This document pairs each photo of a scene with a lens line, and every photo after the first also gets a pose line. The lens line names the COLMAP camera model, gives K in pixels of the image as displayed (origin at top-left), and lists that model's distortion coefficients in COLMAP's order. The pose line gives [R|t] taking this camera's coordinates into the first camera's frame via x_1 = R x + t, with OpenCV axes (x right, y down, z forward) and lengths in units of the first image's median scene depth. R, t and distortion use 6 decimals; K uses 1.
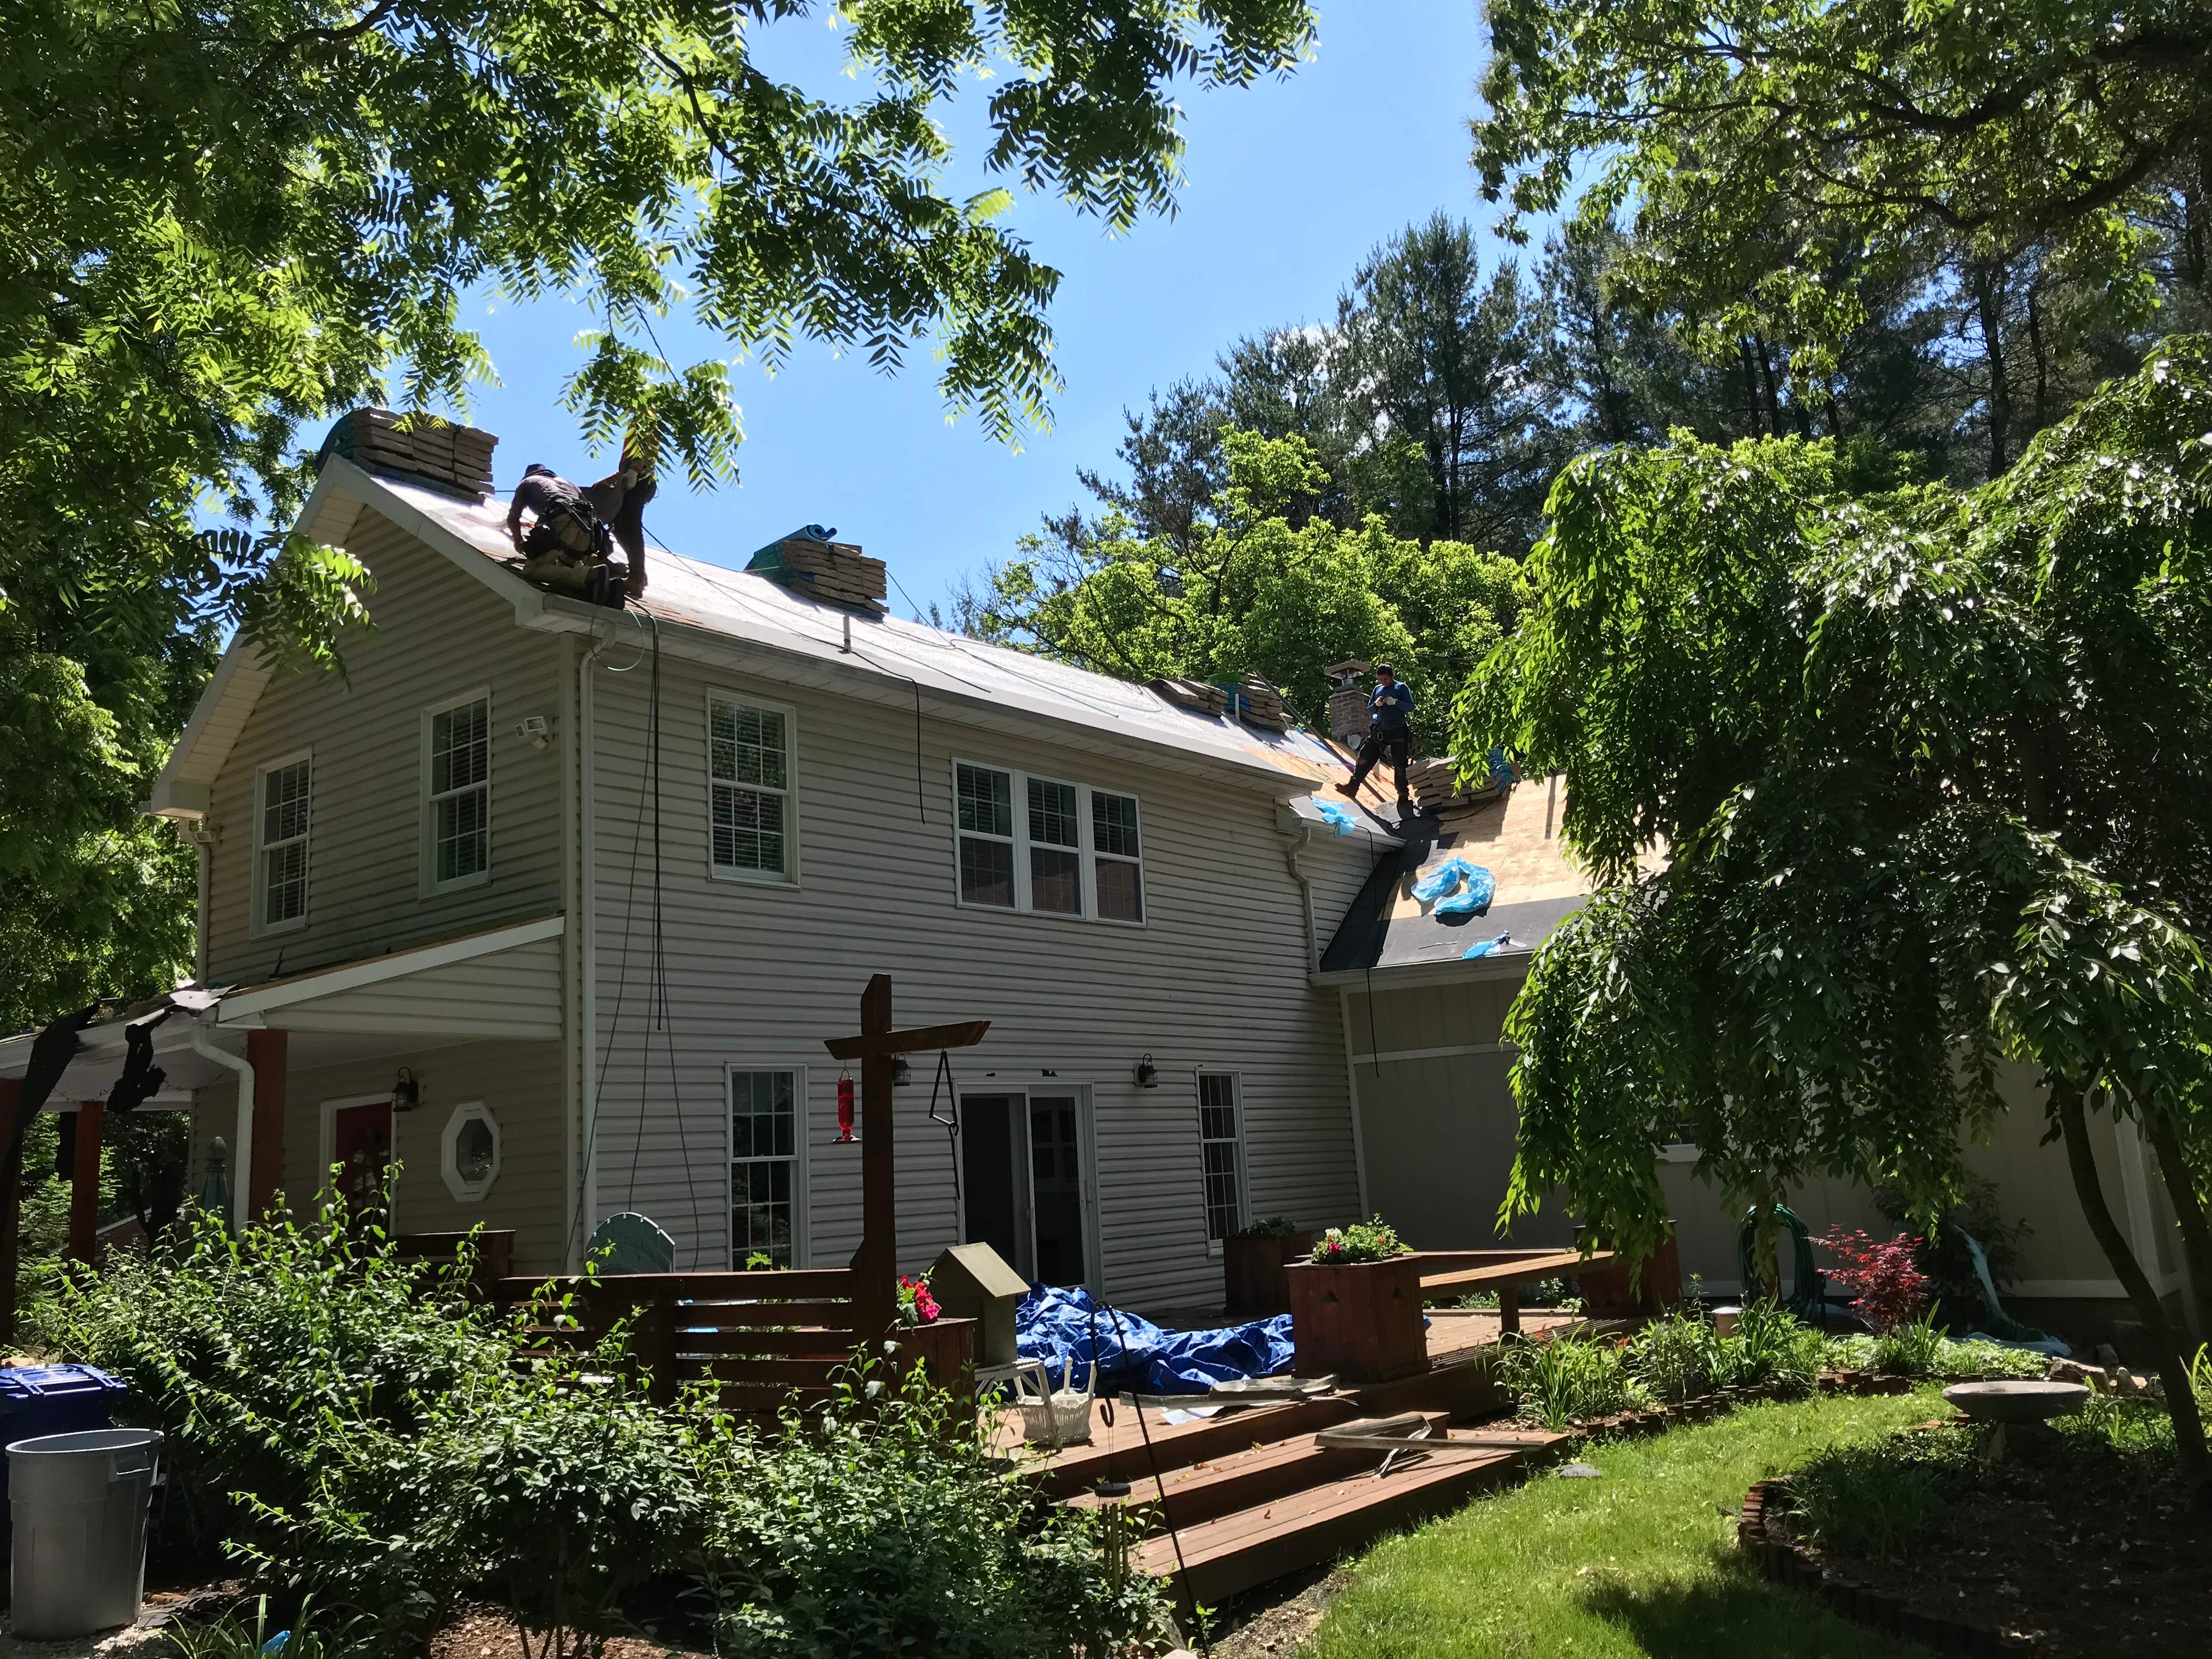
lens RADIAL K [[1811.0, 0, 1125.4], [0, 1811.0, 820.4], [0, 0, 1]] dist [0.010762, -0.002361]
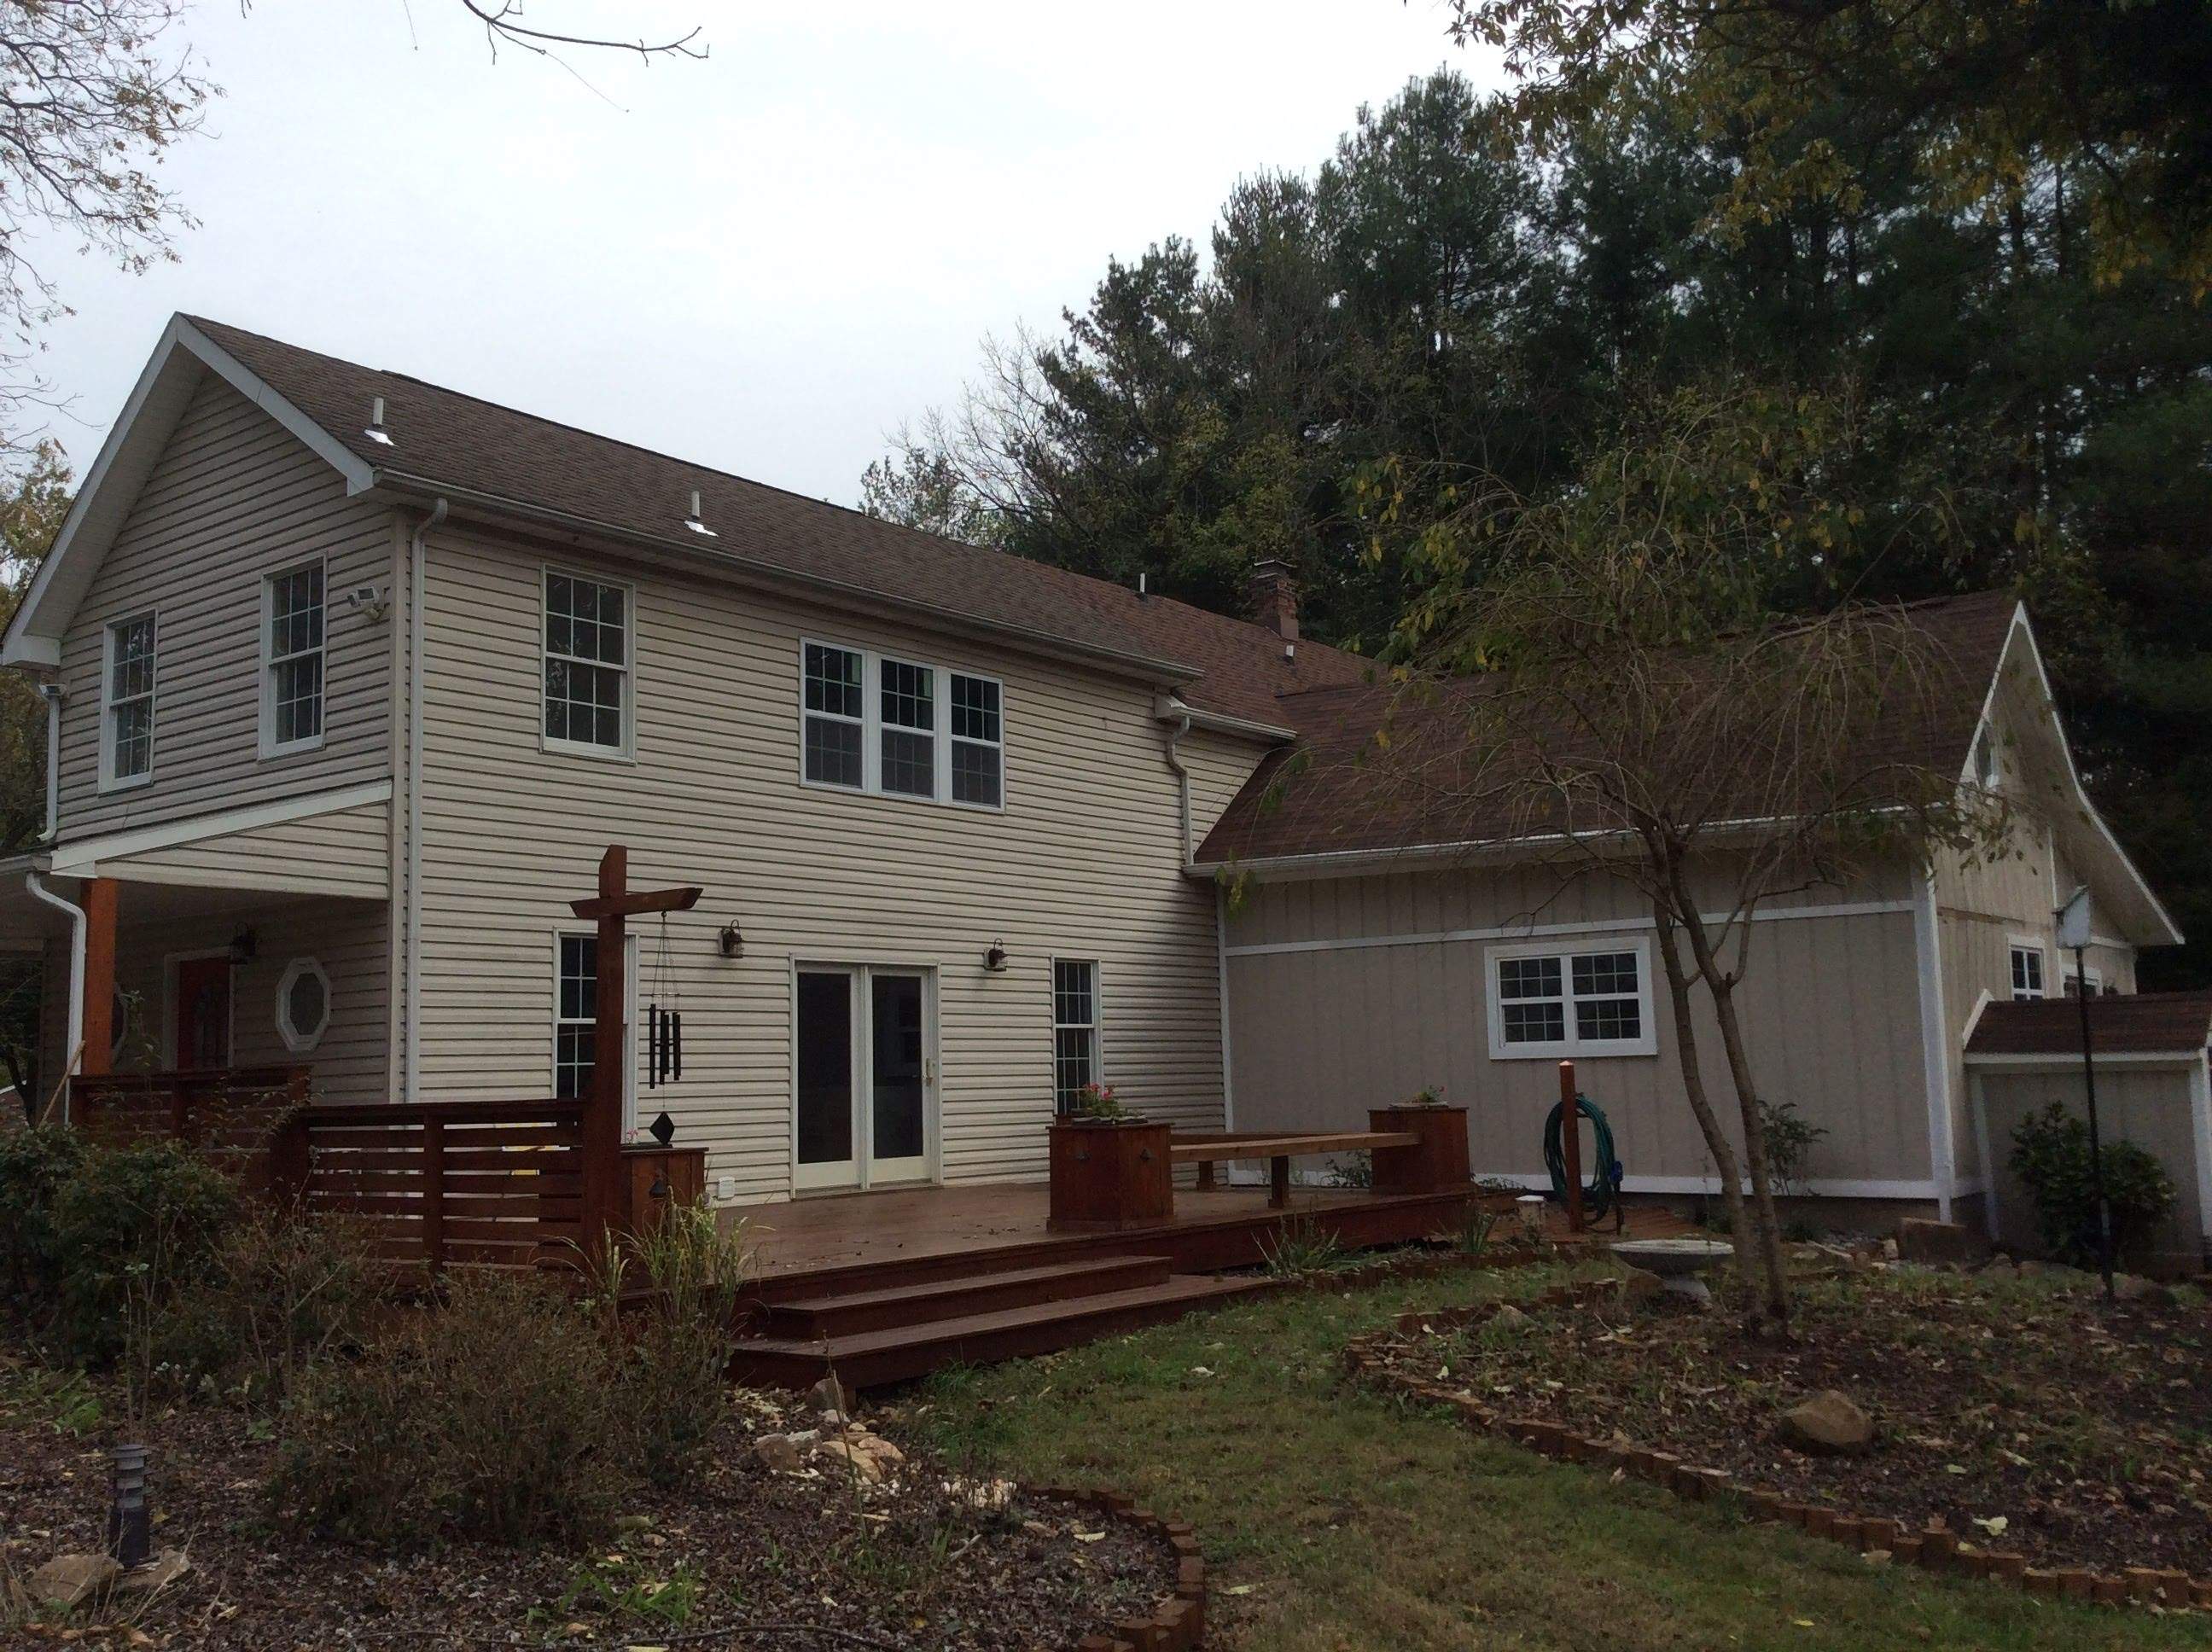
lens RADIAL K [[2017.5, 0, 1106.0], [0, 2017.5, 826.0], [0, 0, 1]] dist [0.081386, -0.164177]
pose [[0.999249, 0.036675, -0.012482, 0.092938], [-0.035760, 0.997116, 0.066936, -0.011591], [0.014901, -0.066440, 0.997679, -0.130759]]
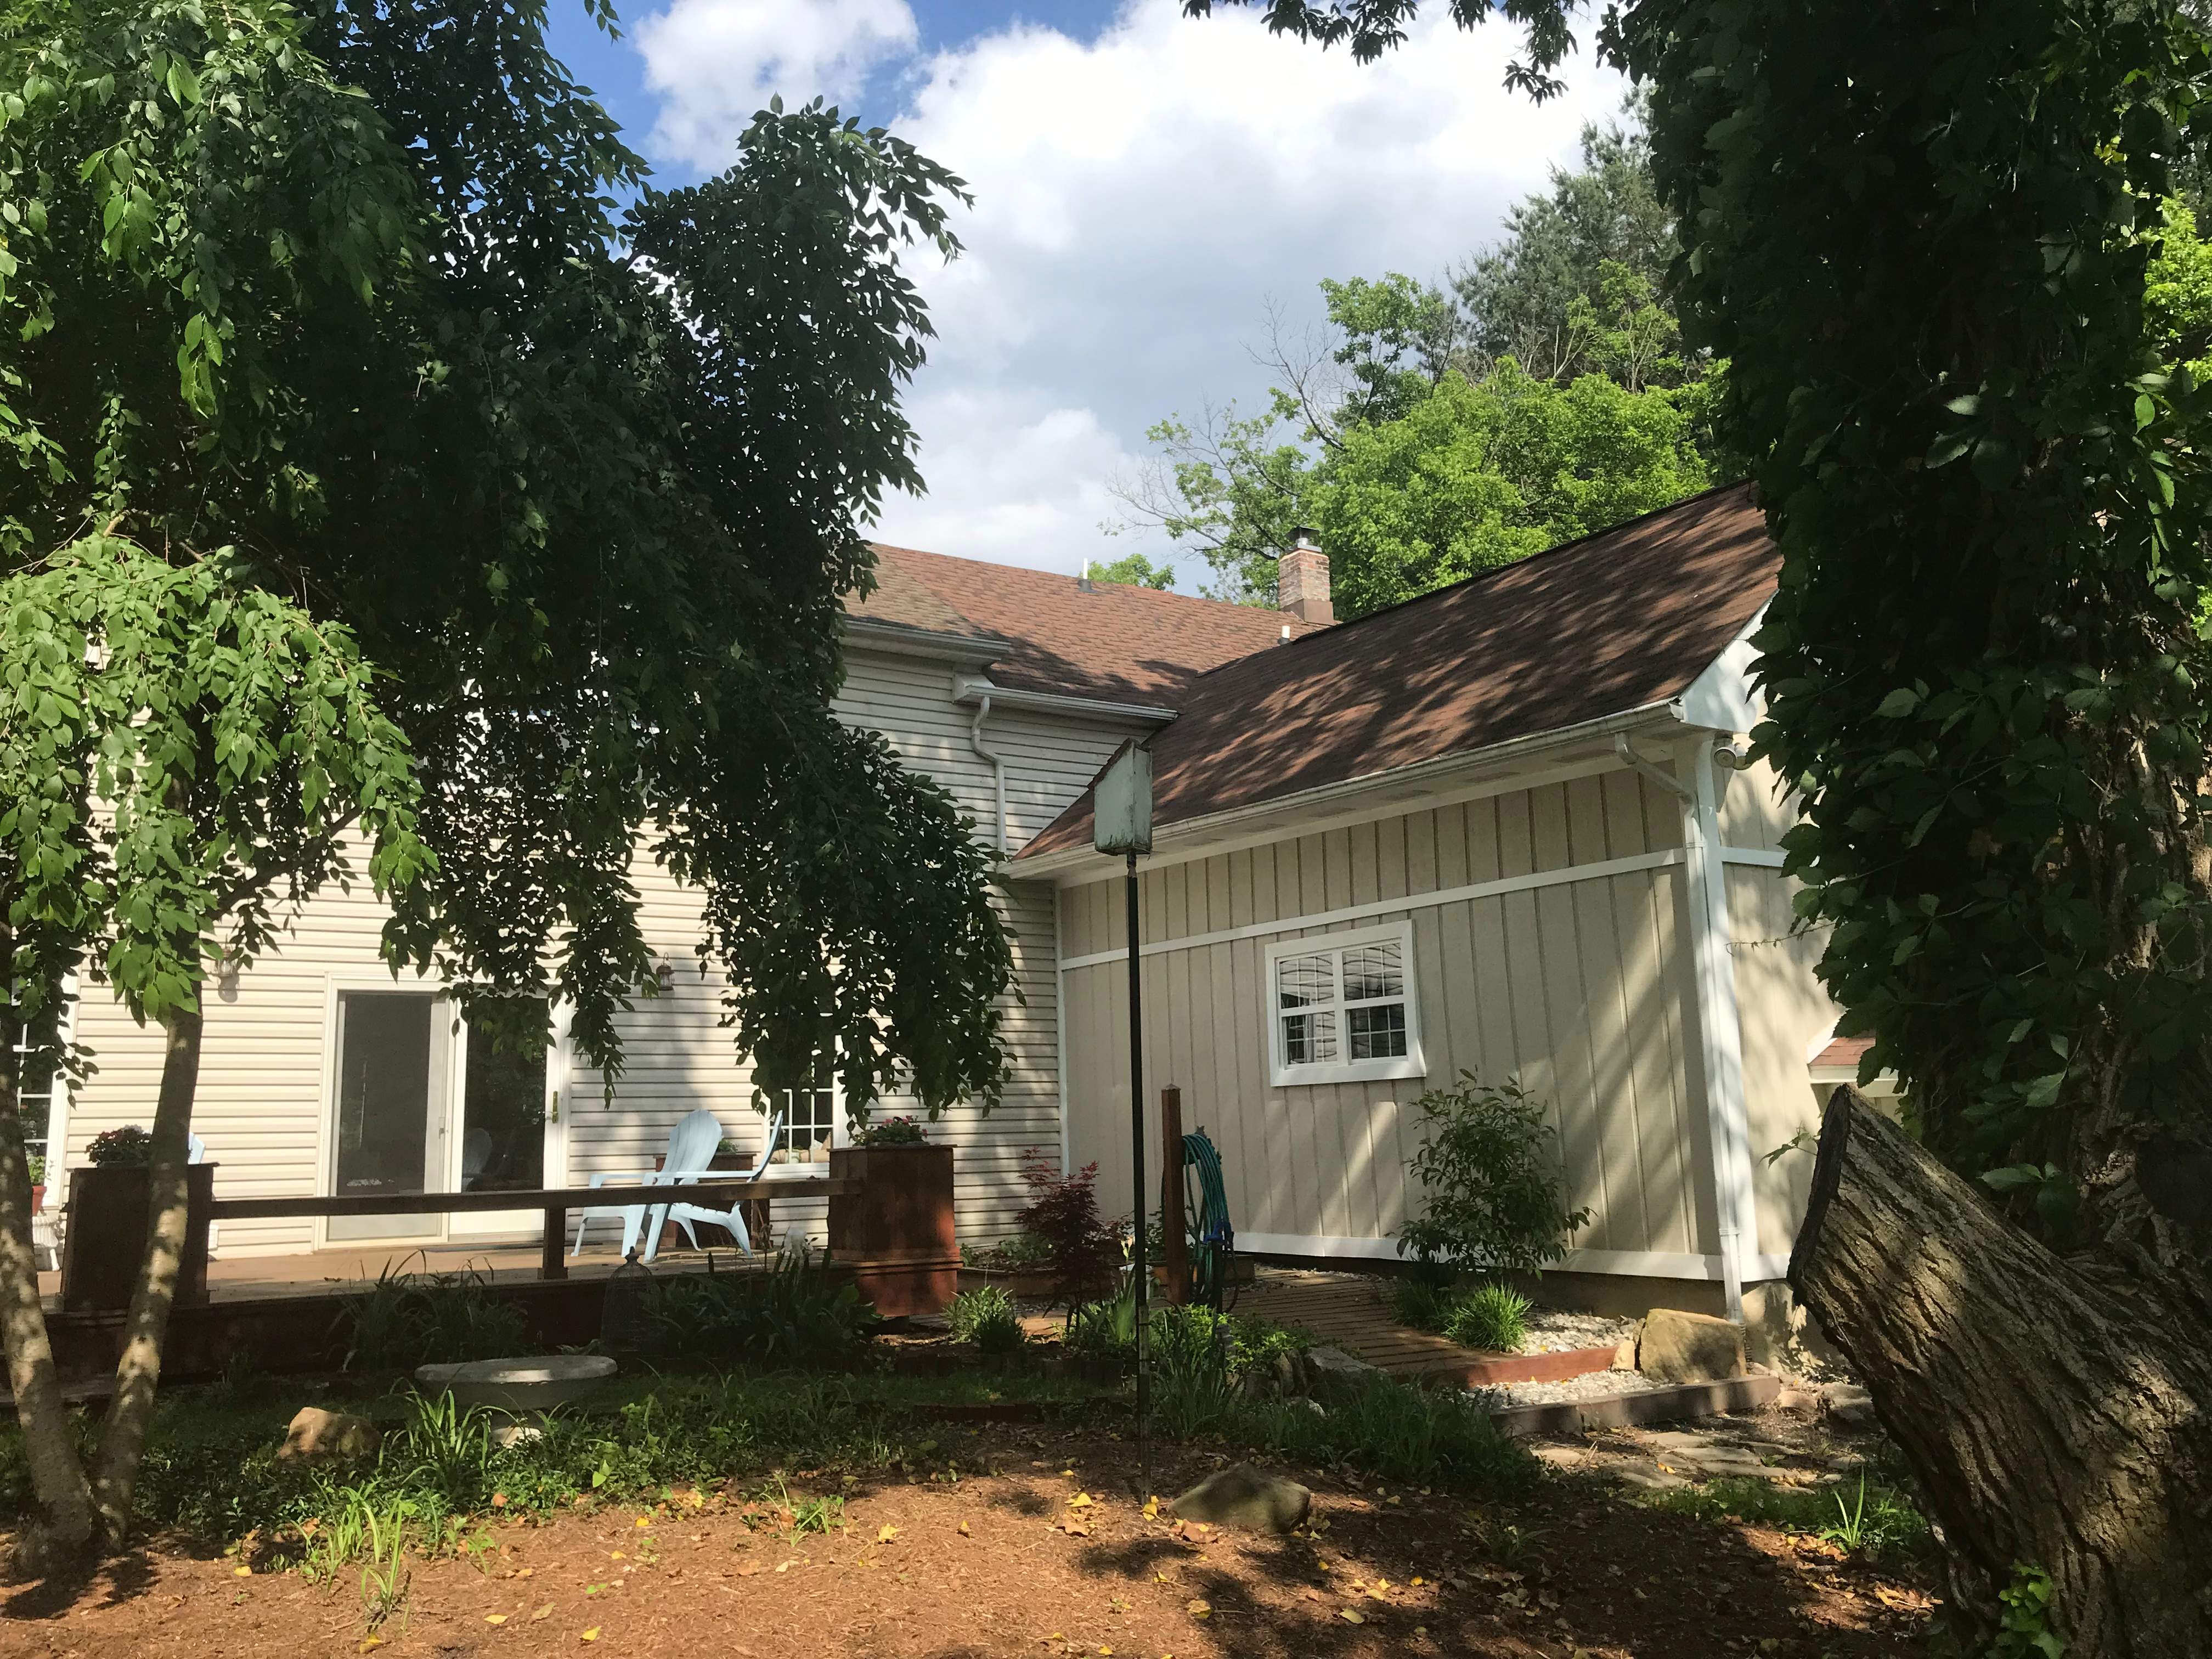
lens RADIAL K [[1791.3, 0, 1102.0], [0, 1791.3, 816.7], [0, 0, 1]] dist [0.028868, -0.002970]
pose [[0.938949, -0.023064, -0.343282, 0.563106], [0.033744, 0.999114, 0.025169, 0.052027], [0.342397, -0.035216, 0.938895, 0.268902]]
